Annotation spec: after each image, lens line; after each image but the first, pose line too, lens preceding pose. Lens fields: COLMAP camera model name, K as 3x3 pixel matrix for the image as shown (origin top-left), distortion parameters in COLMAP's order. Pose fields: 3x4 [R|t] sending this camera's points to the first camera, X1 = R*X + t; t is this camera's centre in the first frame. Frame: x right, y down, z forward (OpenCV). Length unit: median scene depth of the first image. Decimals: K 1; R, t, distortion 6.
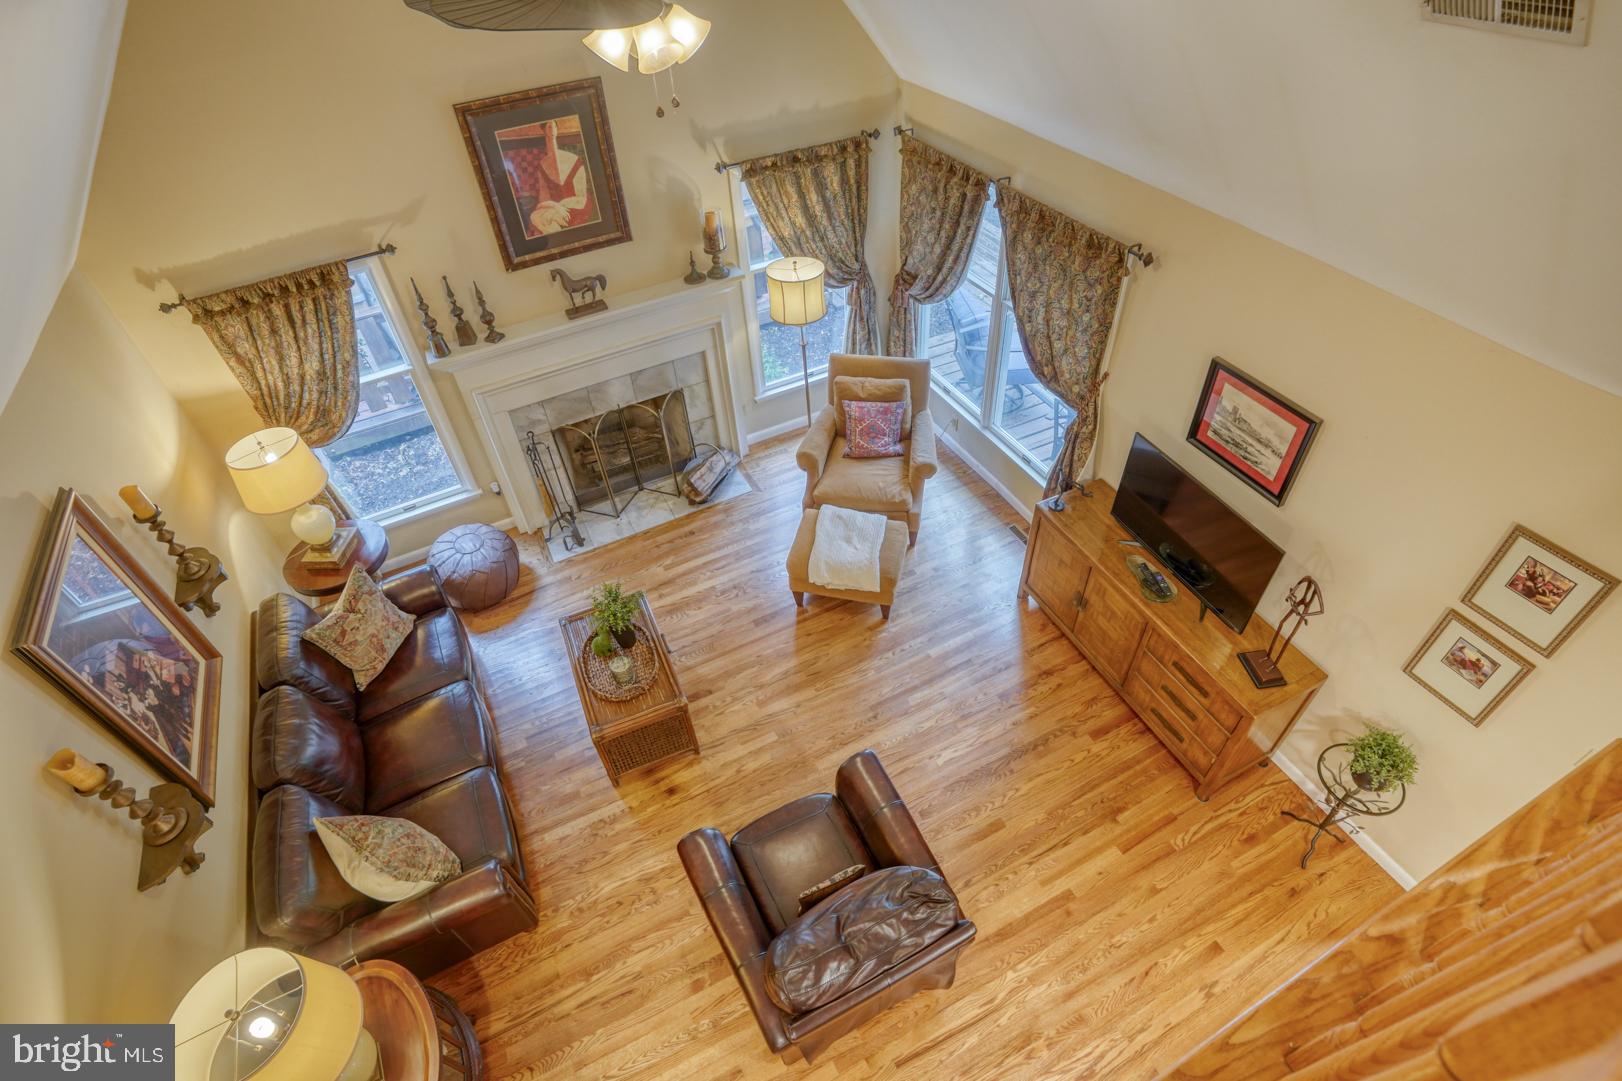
lens RADIAL K [[794.6, 0, 806.1], [0, 794.6, 532.5], [0, 0, 1]] dist [-0.088358, 0.044488]
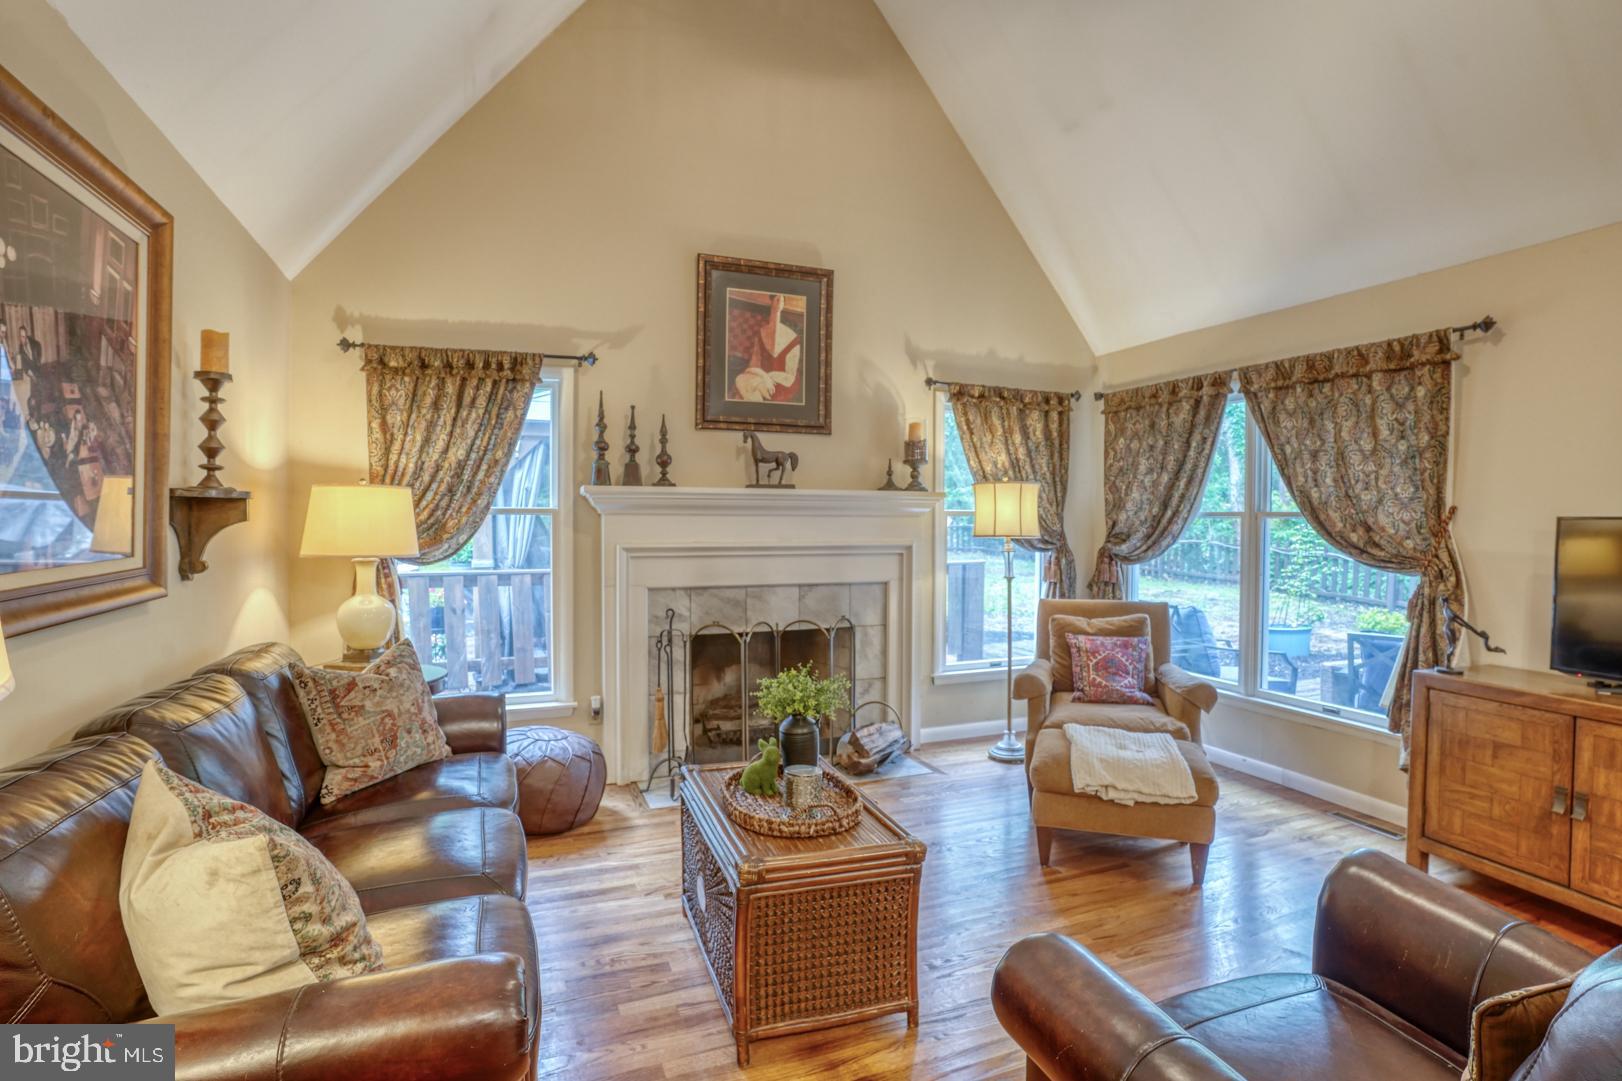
lens RADIAL K [[794.6, 0, 806.1], [0, 794.6, 532.5], [0, 0, 1]] dist [-0.088358, 0.044488]
pose [[0.993927, 0.062165, -0.090796, -0.168778], [-0.107341, 0.729304, -0.675717, 0.364883], [0.024212, 0.681360, 0.731548, 0.419274]]
